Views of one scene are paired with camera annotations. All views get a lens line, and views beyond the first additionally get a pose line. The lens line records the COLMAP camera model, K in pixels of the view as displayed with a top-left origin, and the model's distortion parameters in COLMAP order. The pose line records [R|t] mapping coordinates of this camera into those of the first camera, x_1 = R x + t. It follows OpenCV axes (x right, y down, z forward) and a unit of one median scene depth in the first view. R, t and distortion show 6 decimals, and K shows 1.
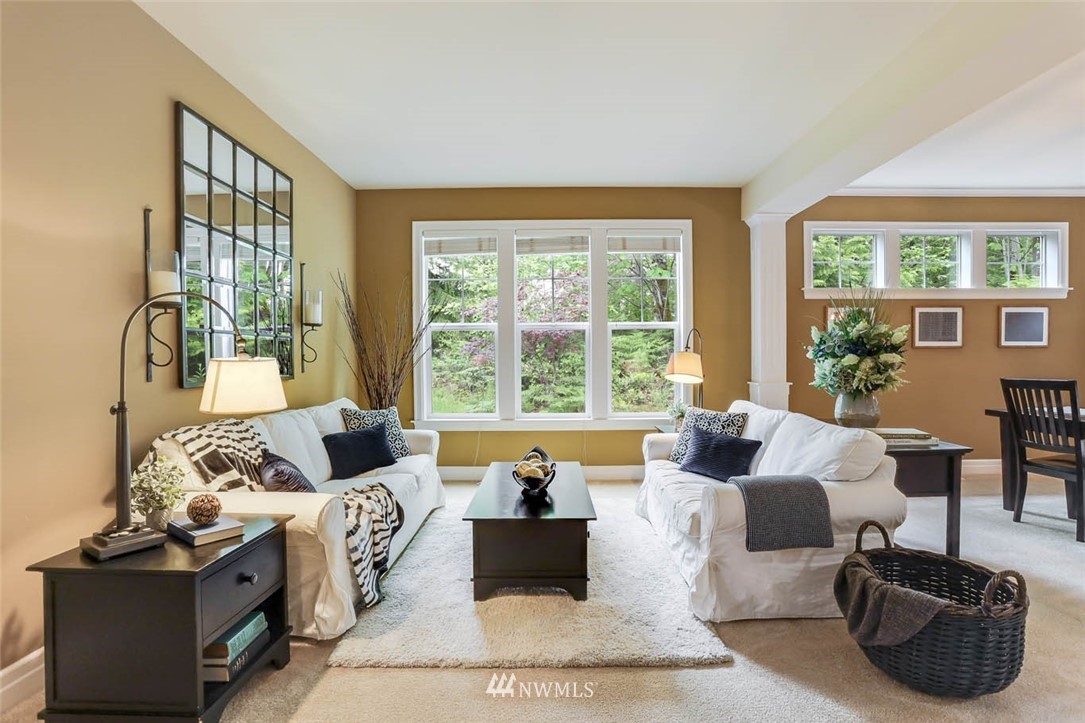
lens RADIAL K [[535.2, 0, 541.9], [0, 535.2, 363.7], [0, 0, 1]] dist [-0.034889, 0.003478]
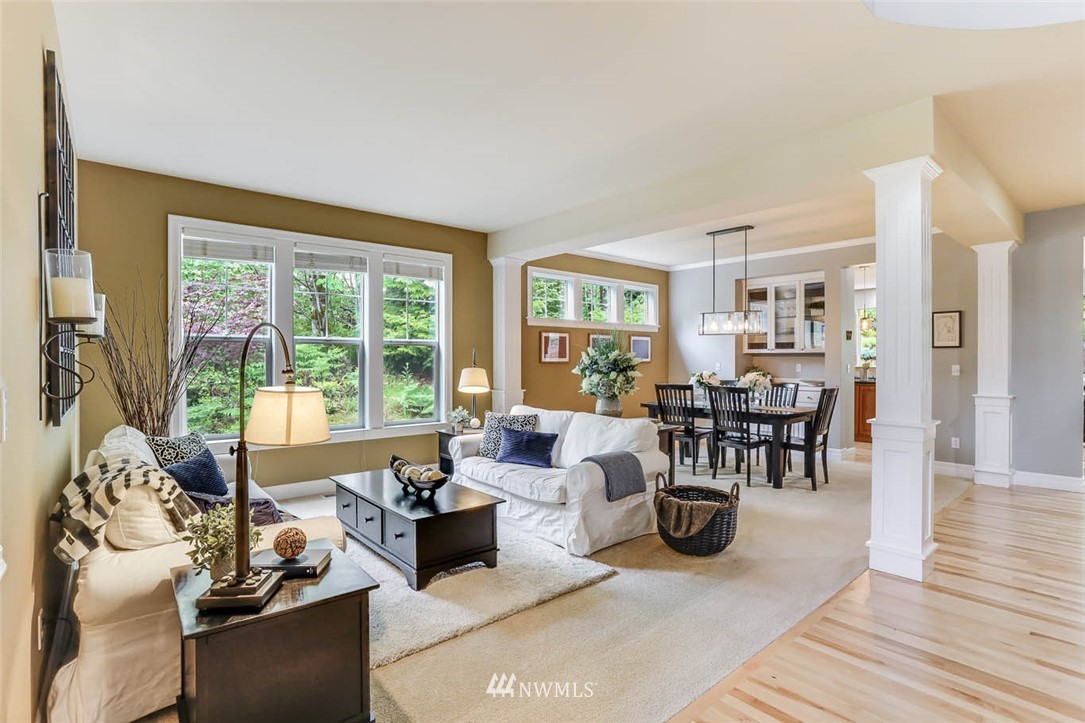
lens RADIAL K [[535.2, 0, 538.4], [0, 535.2, 360.5], [0, 0, 1]] dist [-0.034889, 0.003478]
pose [[0.758458, 0.002548, 0.651717, -0.603635], [0.005865, 0.999925, -0.010735, -0.035565], [-0.651695, 0.011964, 0.758386, -0.043452]]
